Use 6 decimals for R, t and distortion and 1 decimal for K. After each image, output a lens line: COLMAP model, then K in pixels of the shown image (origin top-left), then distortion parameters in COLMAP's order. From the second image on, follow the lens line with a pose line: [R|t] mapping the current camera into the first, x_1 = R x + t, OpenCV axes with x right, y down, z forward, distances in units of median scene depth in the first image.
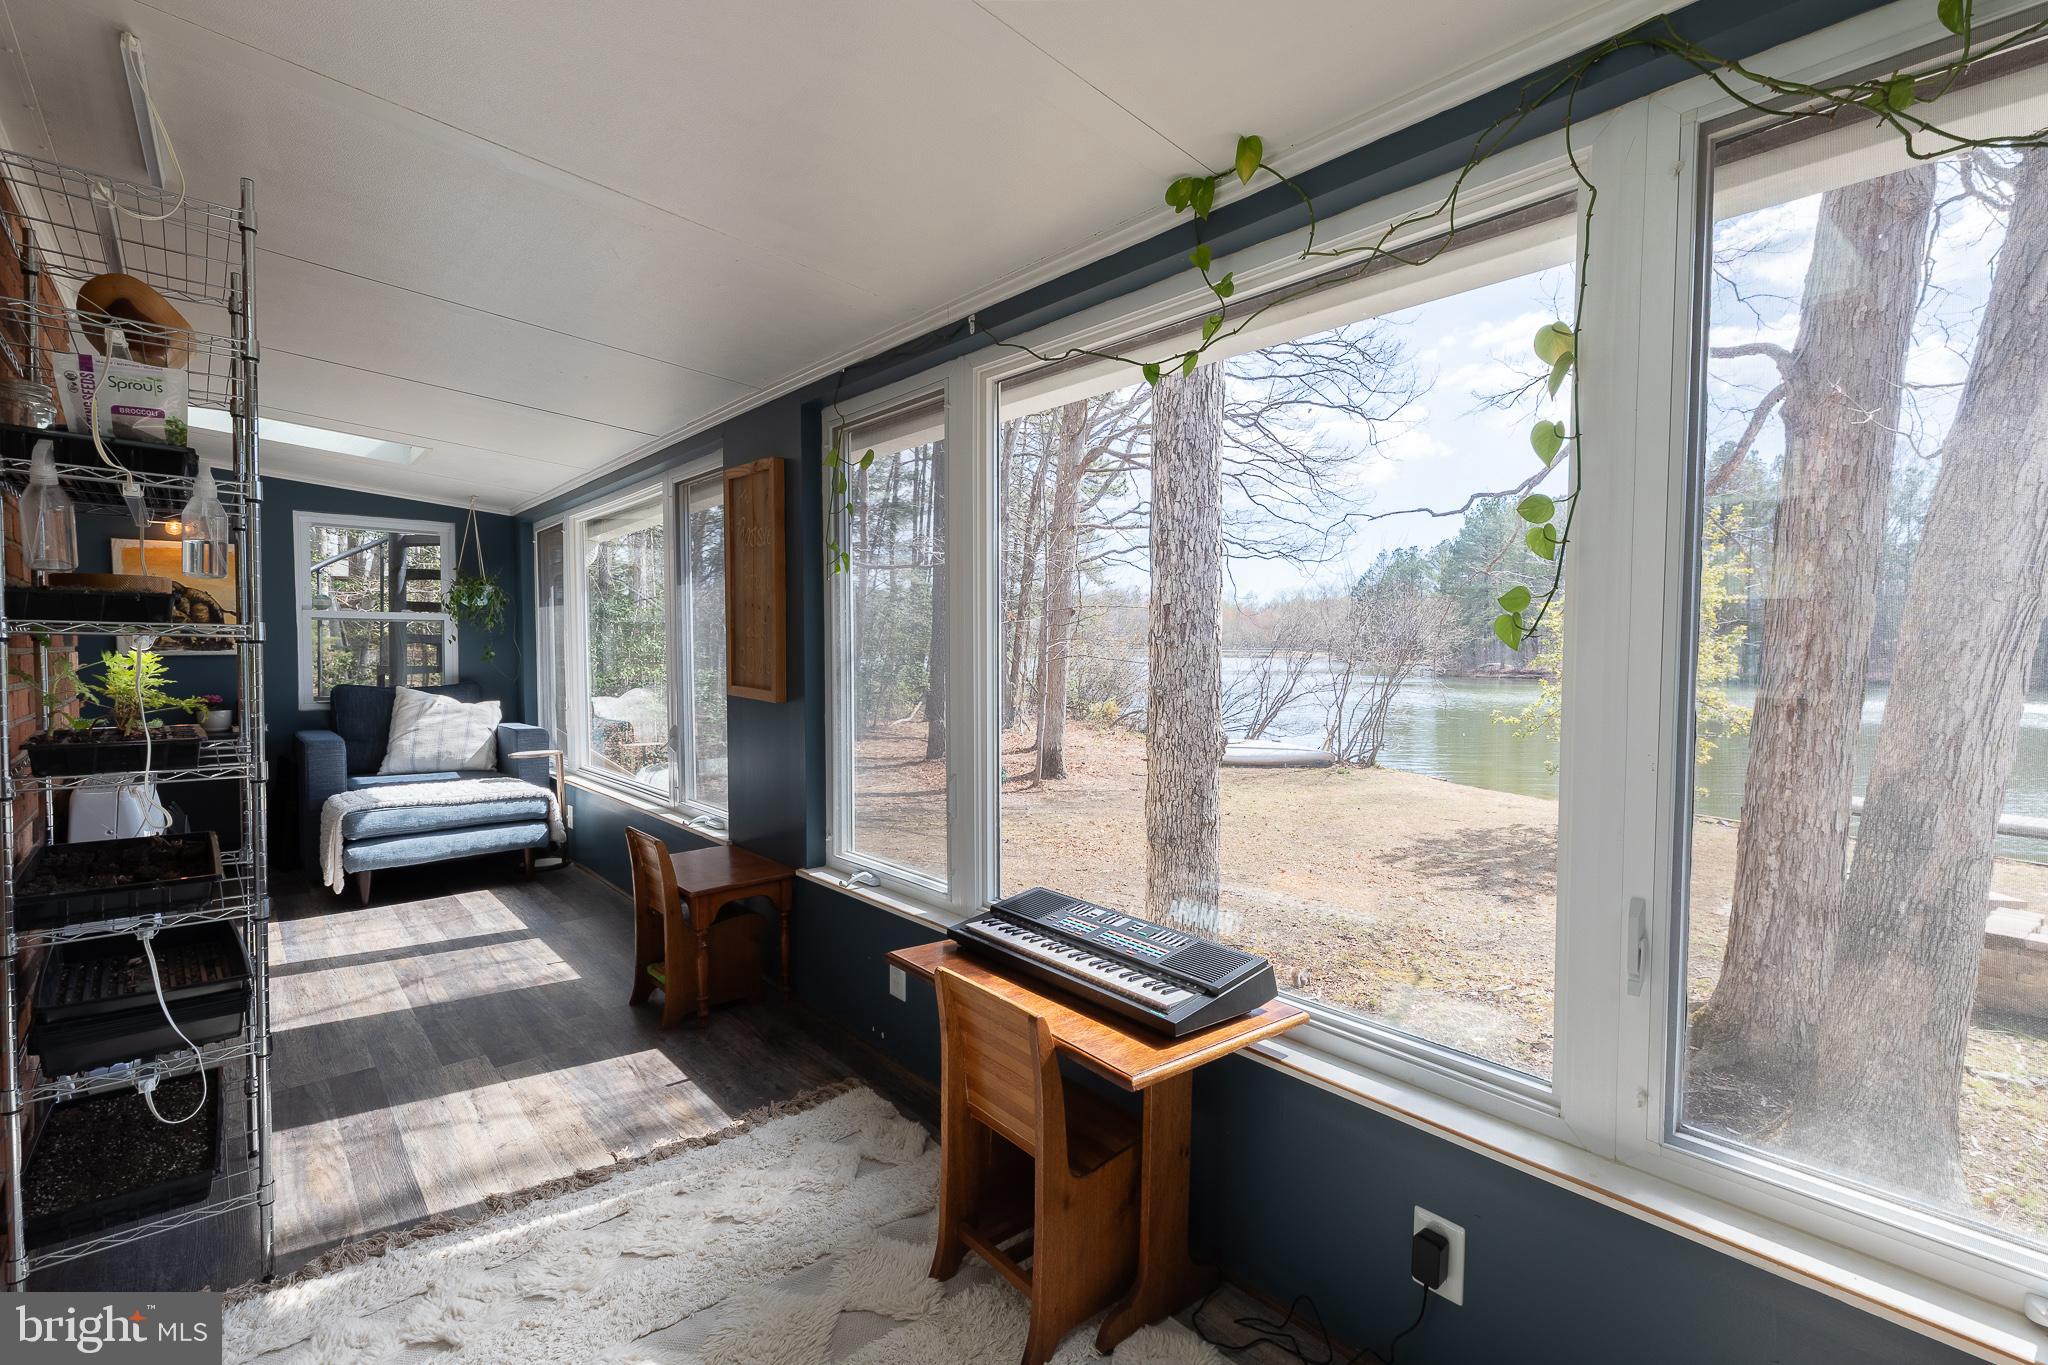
lens RADIAL K [[878.3, 0, 970.7], [0, 878.3, 683.4], [0, 0, 1]] dist [0.014258, -0.000110]
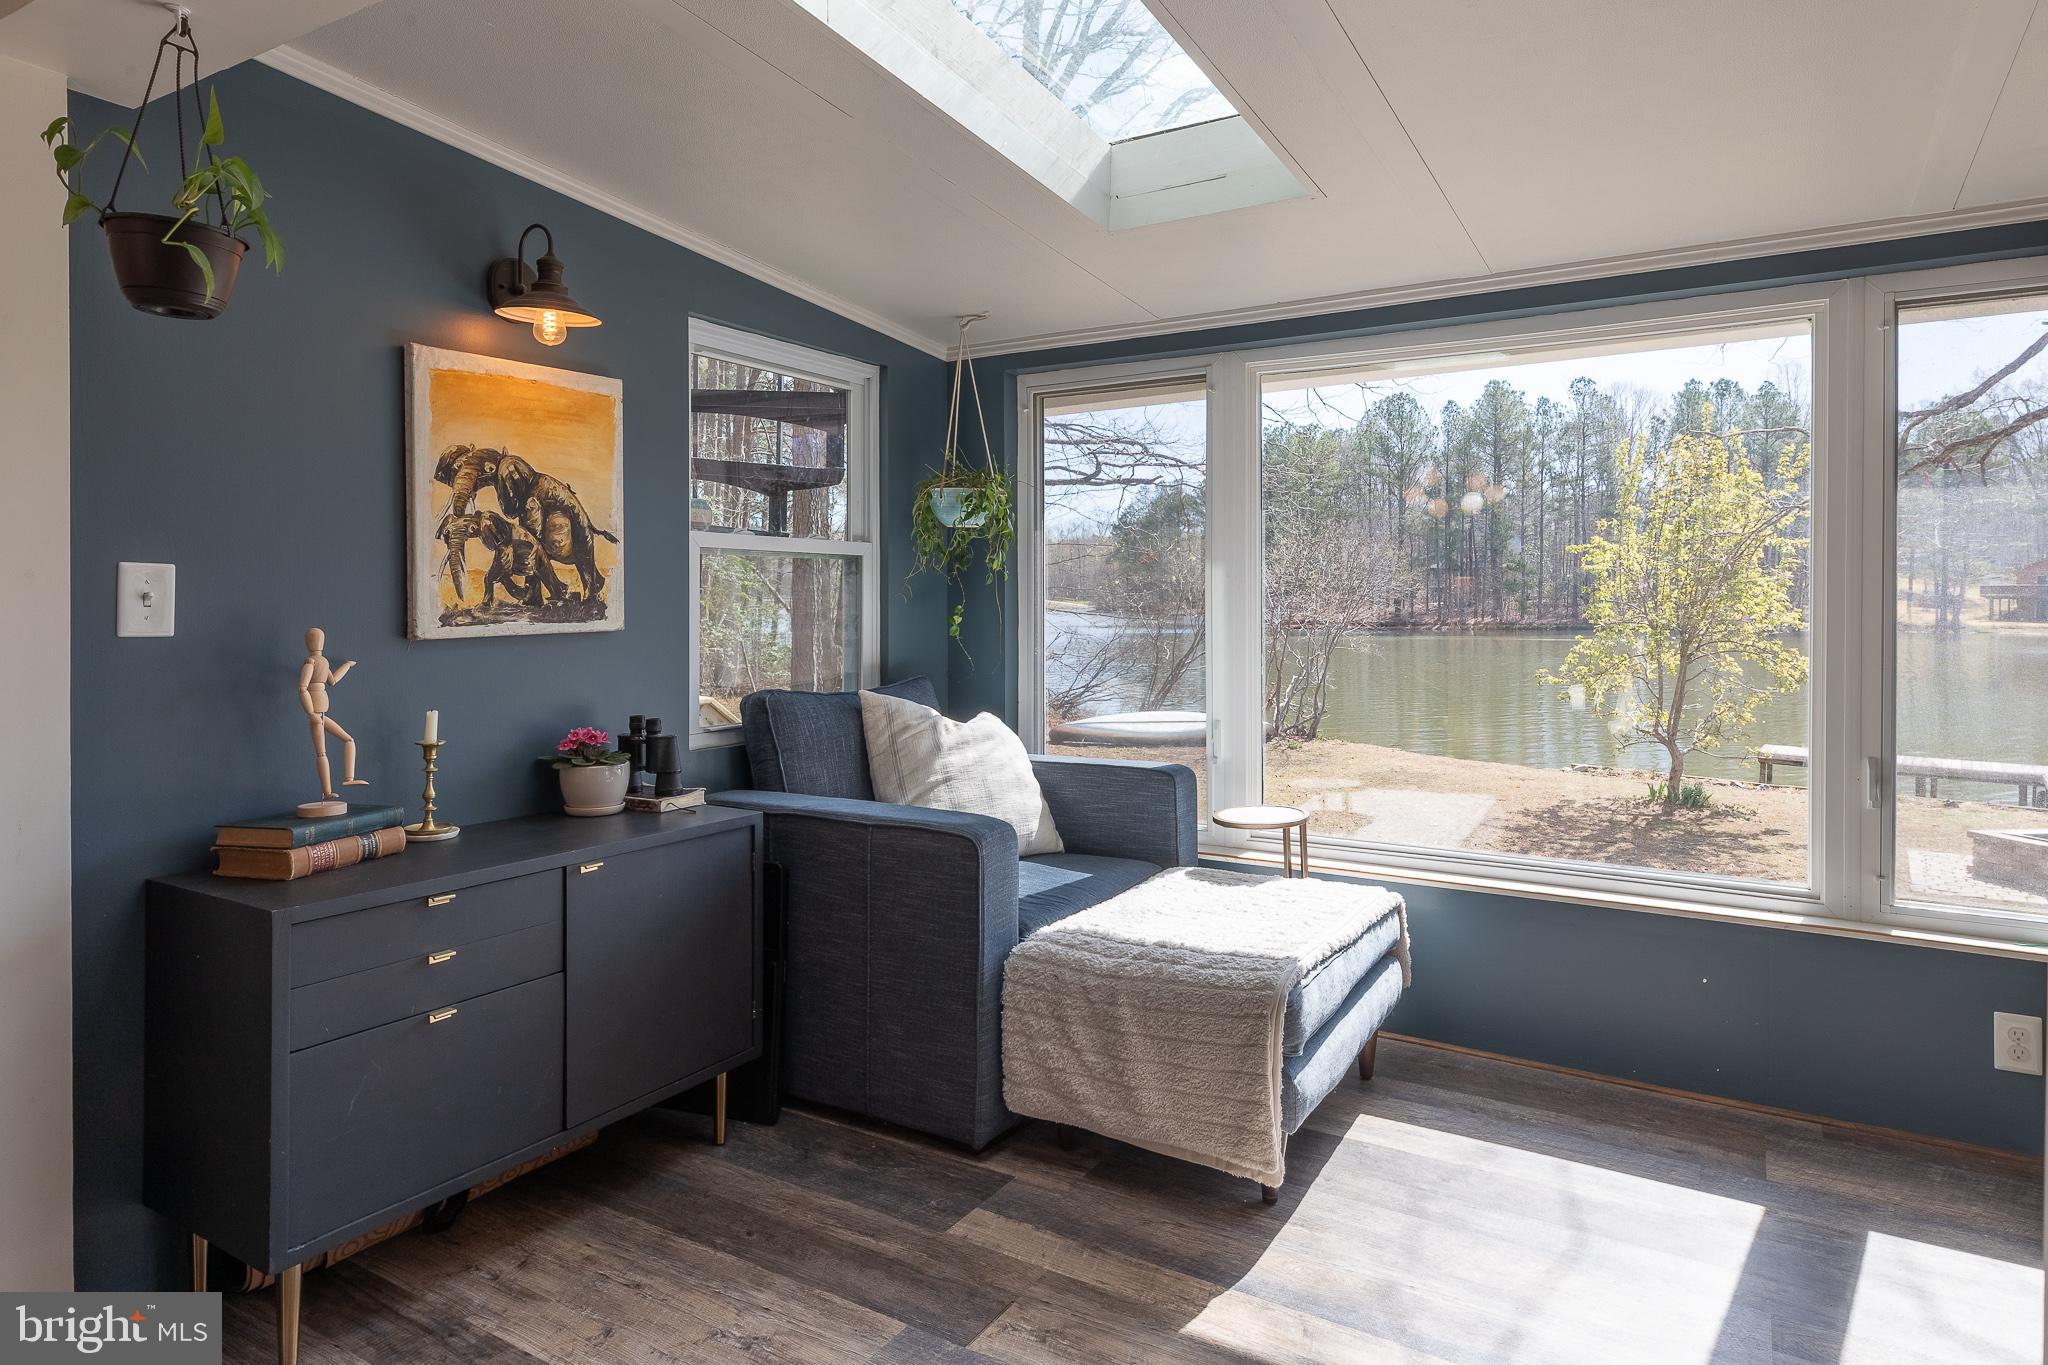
lens RADIAL K [[1140.6, 0, 1052.6], [0, 1140.6, 591.1], [0, 0, 1]] dist [0.006625, 0.001257]
pose [[0.942345, -0.002520, 0.334633, -1.258821], [0.017518, 0.998972, -0.041809, -0.038675], [-0.334184, 0.045260, 0.941421, 0.623578]]
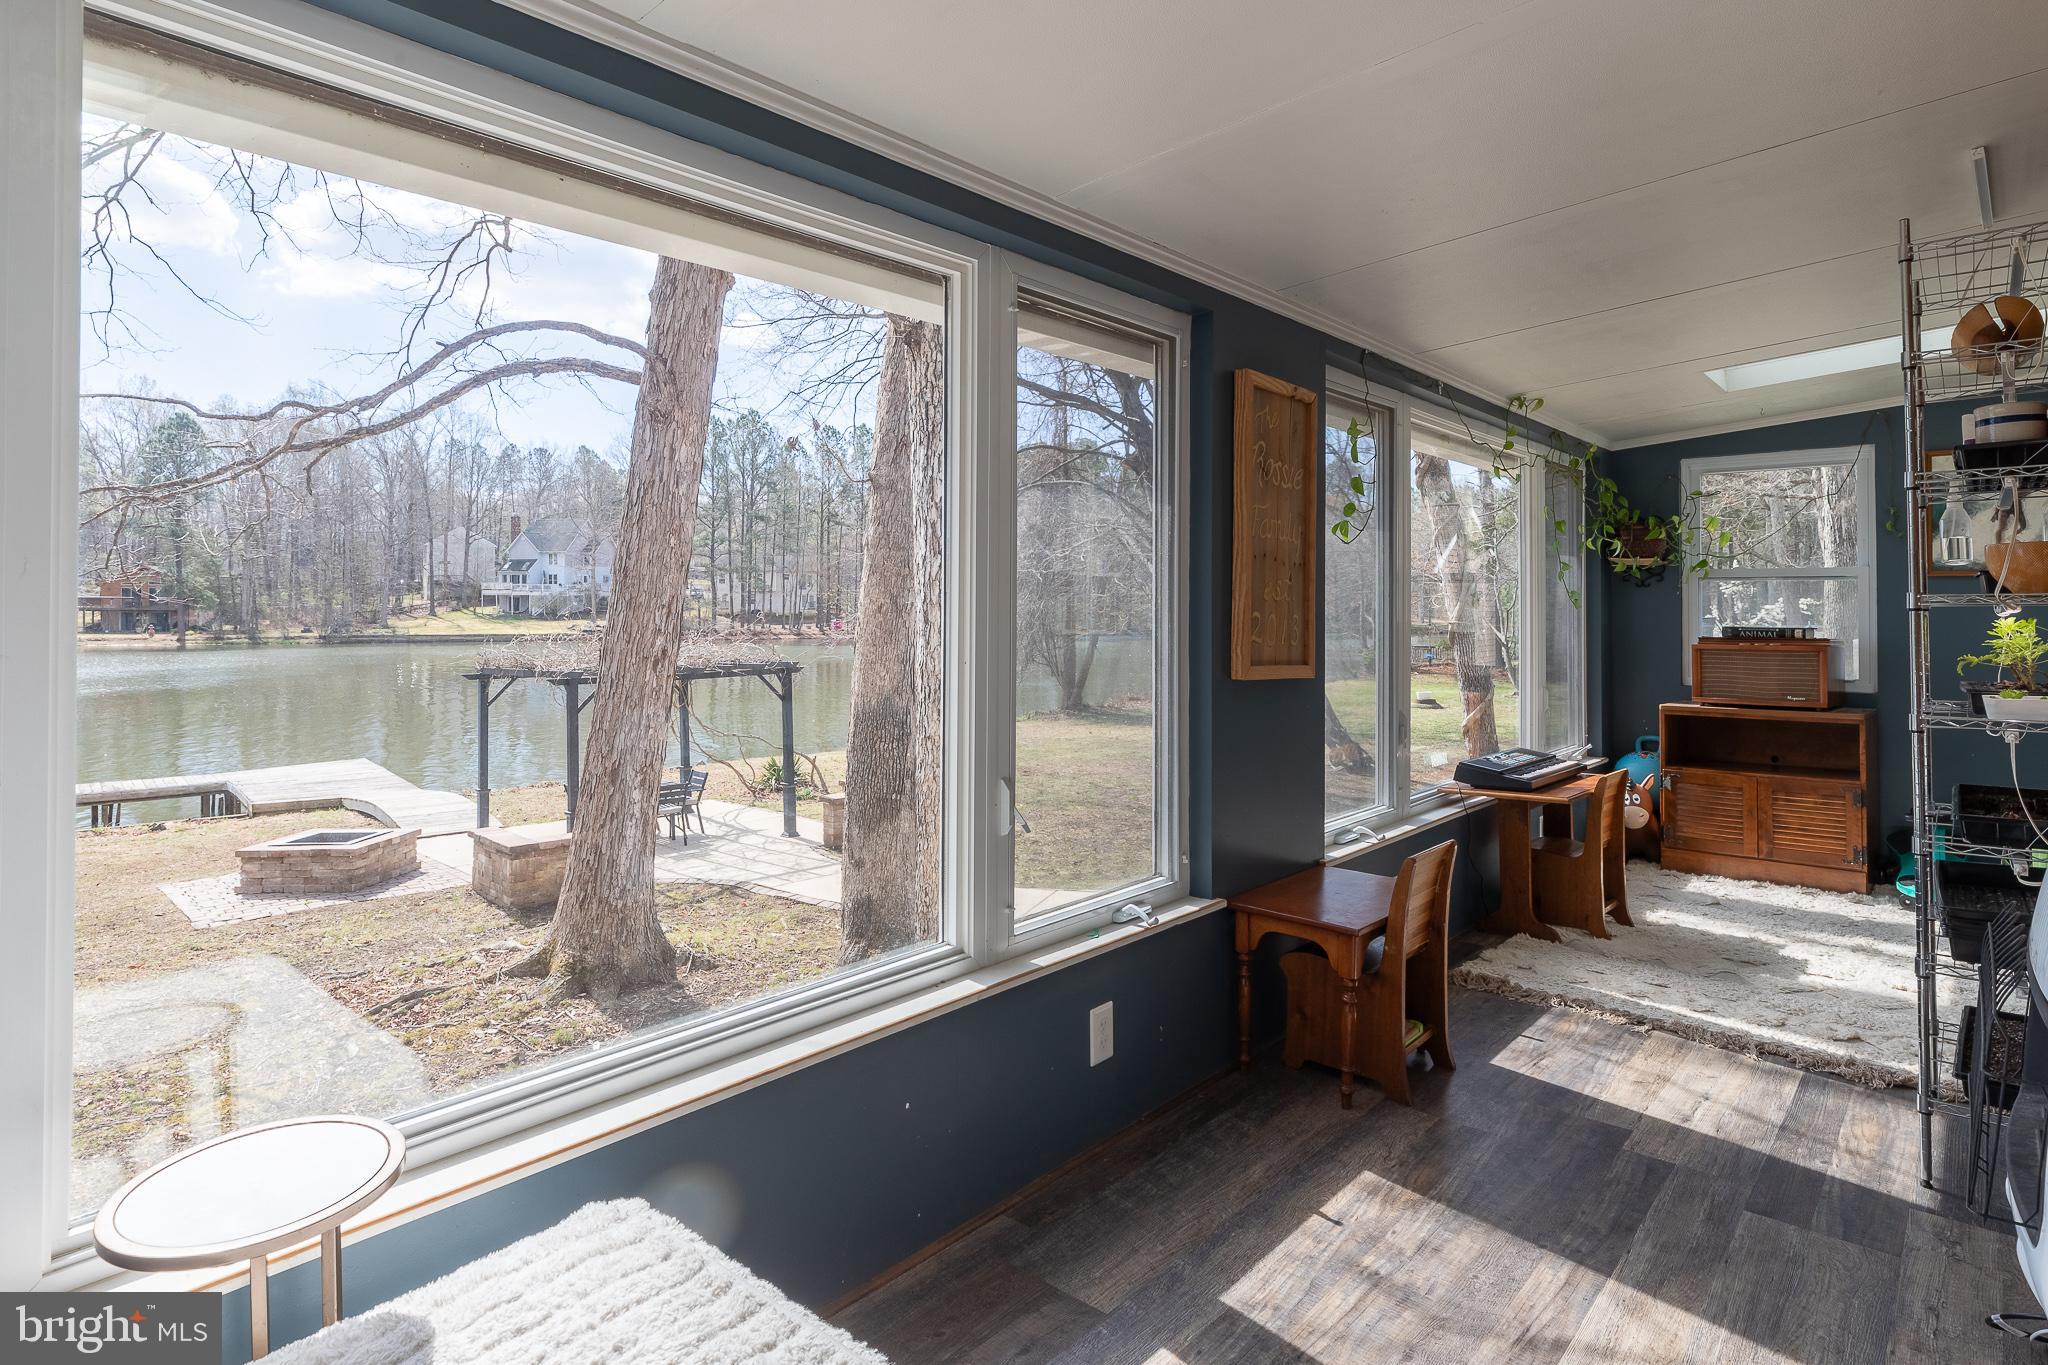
lens RADIAL K [[1140.6, 0, 1052.6], [0, 1140.6, 591.1], [0, 0, 1]] dist [0.006625, 0.001257]
pose [[-0.169409, 0.010074, 0.985494, -1.166656], [0.040701, 0.999166, -0.003217, -0.062081], [-0.984705, 0.039565, -0.169678, 1.319942]]
